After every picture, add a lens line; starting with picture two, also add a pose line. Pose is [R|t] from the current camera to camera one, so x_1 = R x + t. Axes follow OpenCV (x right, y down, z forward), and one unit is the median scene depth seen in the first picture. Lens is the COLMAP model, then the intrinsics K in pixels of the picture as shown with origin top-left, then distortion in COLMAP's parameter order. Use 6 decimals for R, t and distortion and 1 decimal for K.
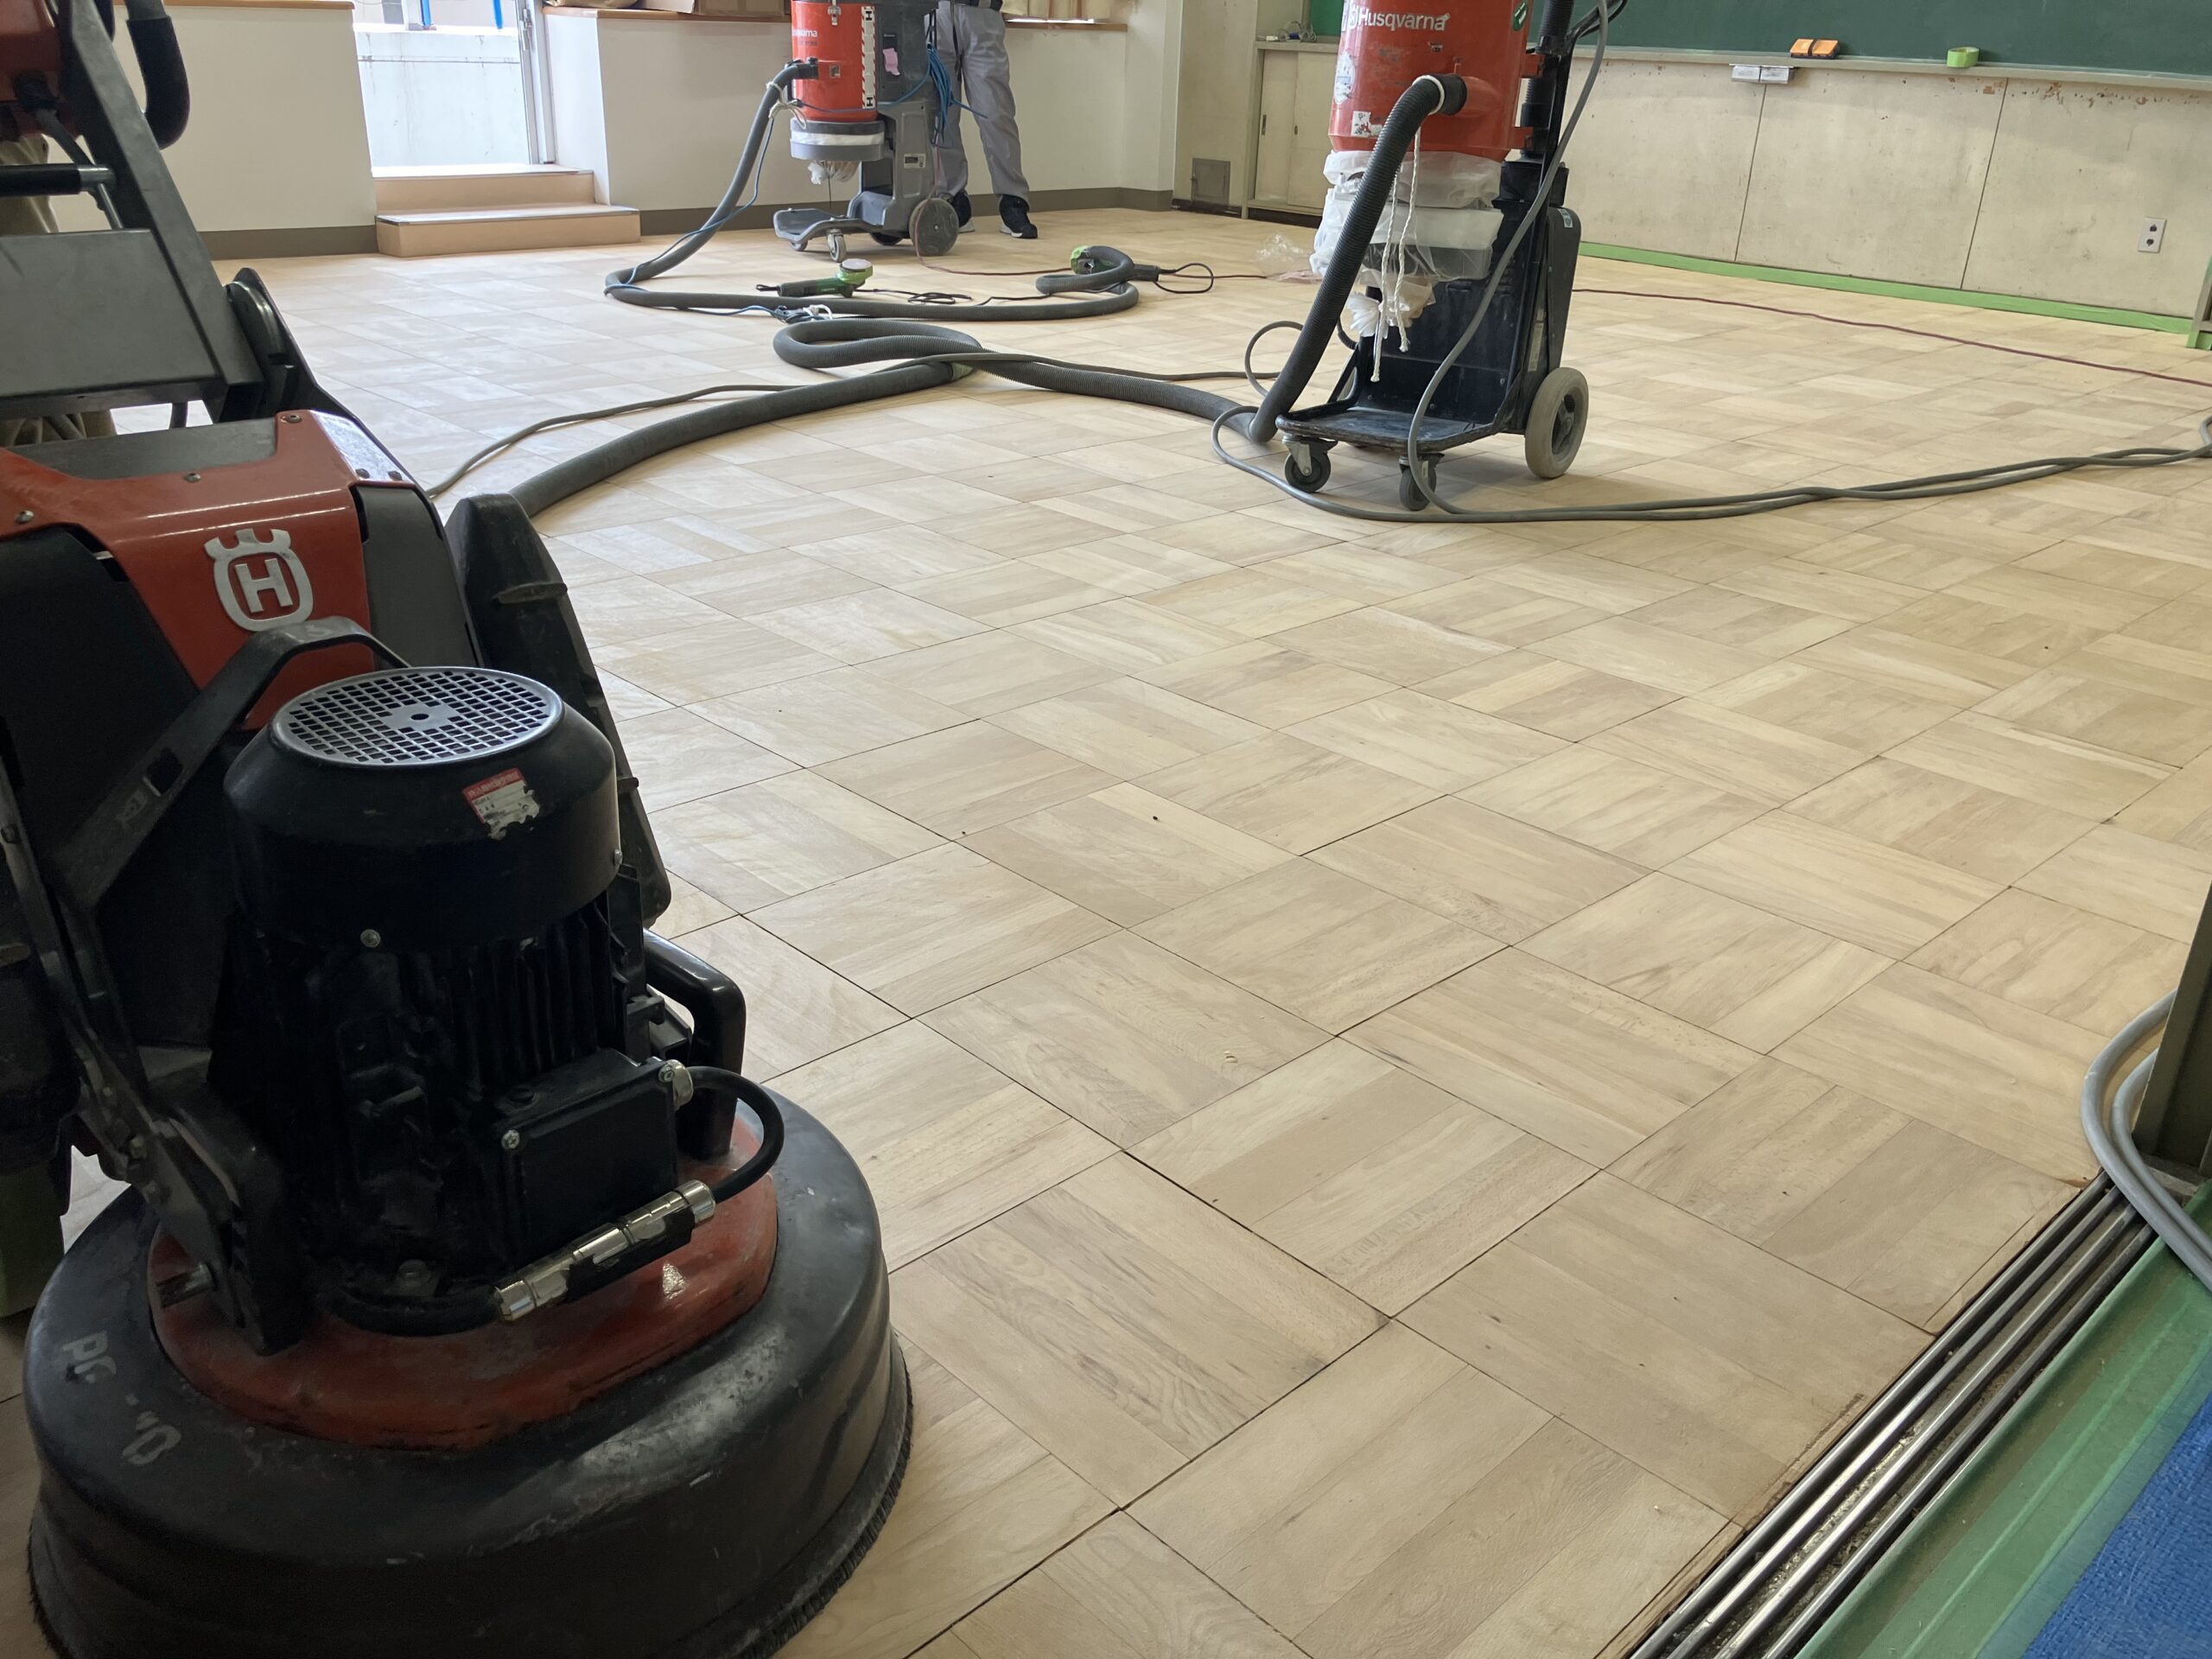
lens RADIAL K [[1804.9, 0, 1106.3], [0, 1804.9, 819.7], [0, 0, 1]] dist [0.021957, -0.019940]
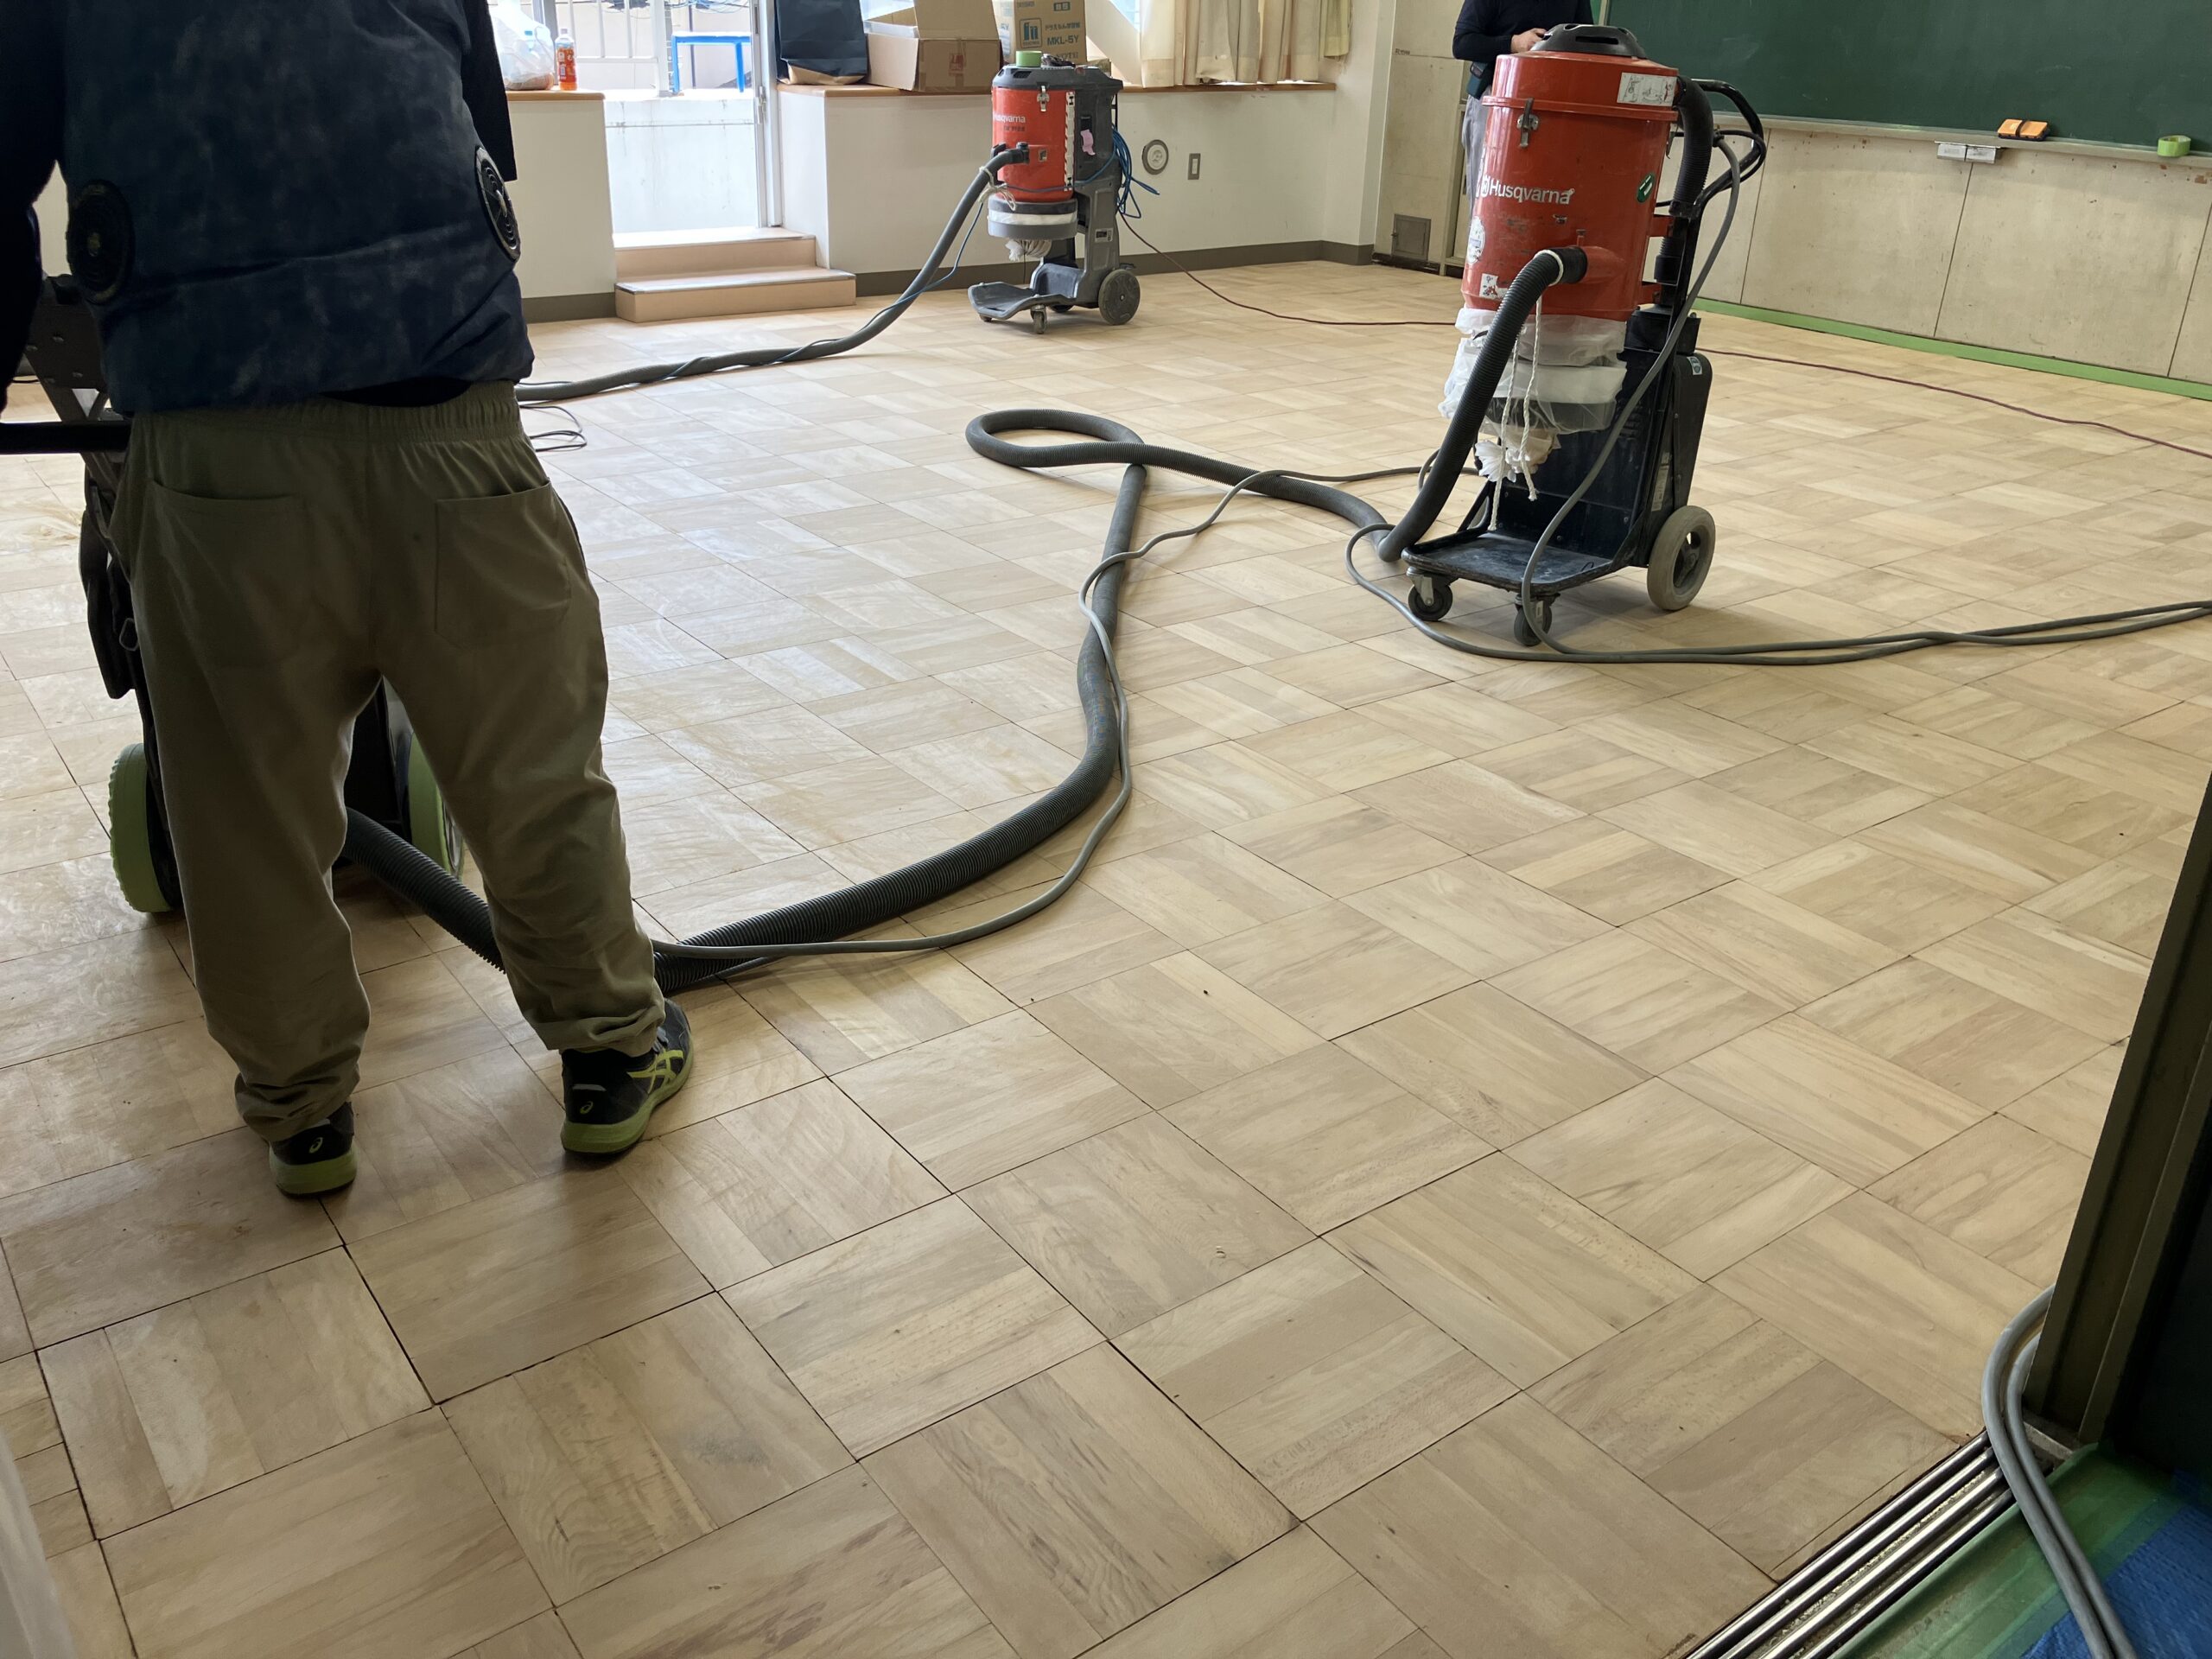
lens RADIAL K [[1796.2, 0, 1106.0], [0, 1796.2, 829.5], [0, 0, 1]] dist [0.013674, 0.003203]
pose [[0.991313, 0.047271, -0.122739, 0.082834], [-0.044829, 0.998739, 0.022584, -0.106388], [0.123652, -0.016885, 0.992182, -0.094869]]
